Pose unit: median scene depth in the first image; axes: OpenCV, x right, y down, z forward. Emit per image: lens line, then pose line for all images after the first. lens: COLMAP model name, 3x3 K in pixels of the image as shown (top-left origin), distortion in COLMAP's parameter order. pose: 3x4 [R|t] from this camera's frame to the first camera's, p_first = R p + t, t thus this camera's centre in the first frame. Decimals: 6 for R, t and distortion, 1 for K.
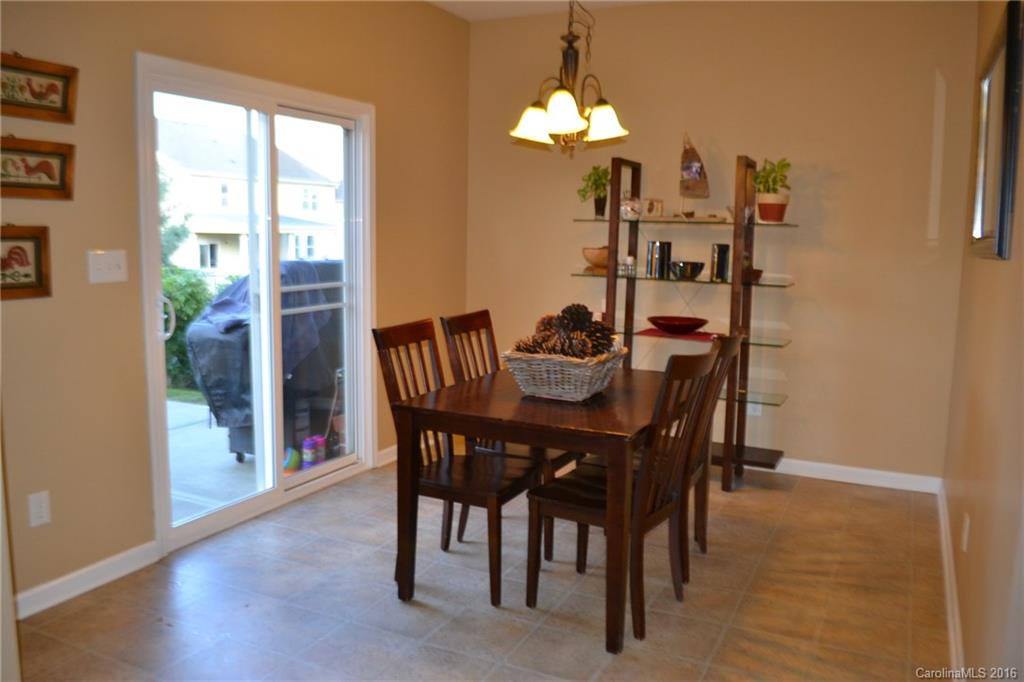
lens RADIAL K [[839.6, 0, 509.8], [0, 839.6, 345.5], [0, 0, 1]] dist [-0.066280, 0.004223]
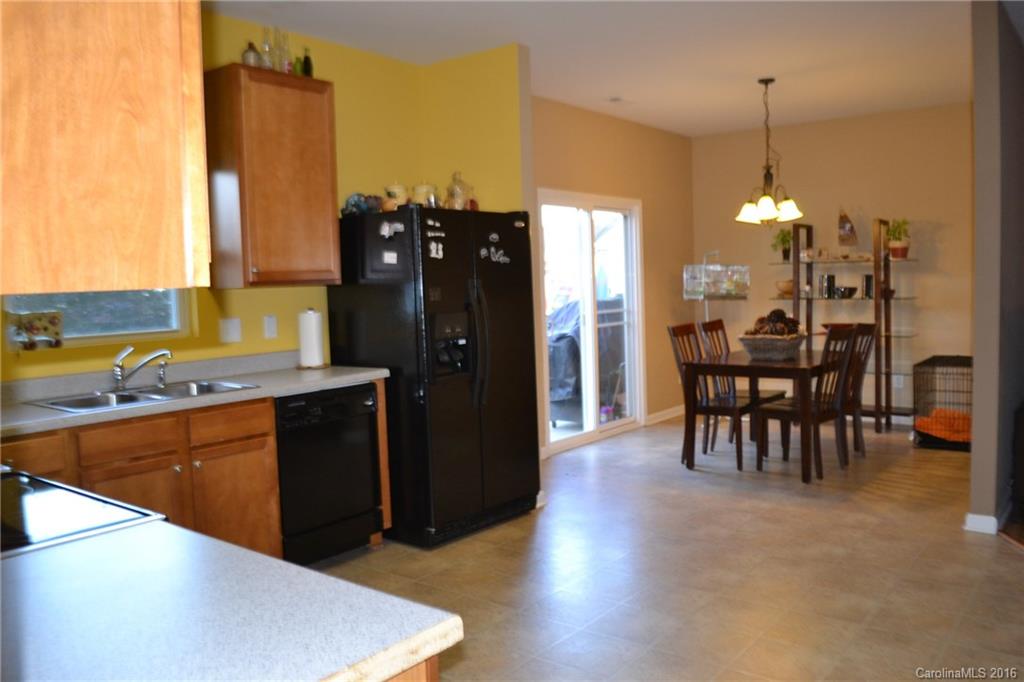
lens RADIAL K [[839.6, 0, 514.1], [0, 839.6, 335.6], [0, 0, 1]] dist [-0.066280, 0.004223]
pose [[0.978733, -0.033938, -0.202312, -0.085415], [0.019095, 0.997010, -0.074877, 0.097815], [0.204248, 0.069421, 0.976455, -0.652310]]
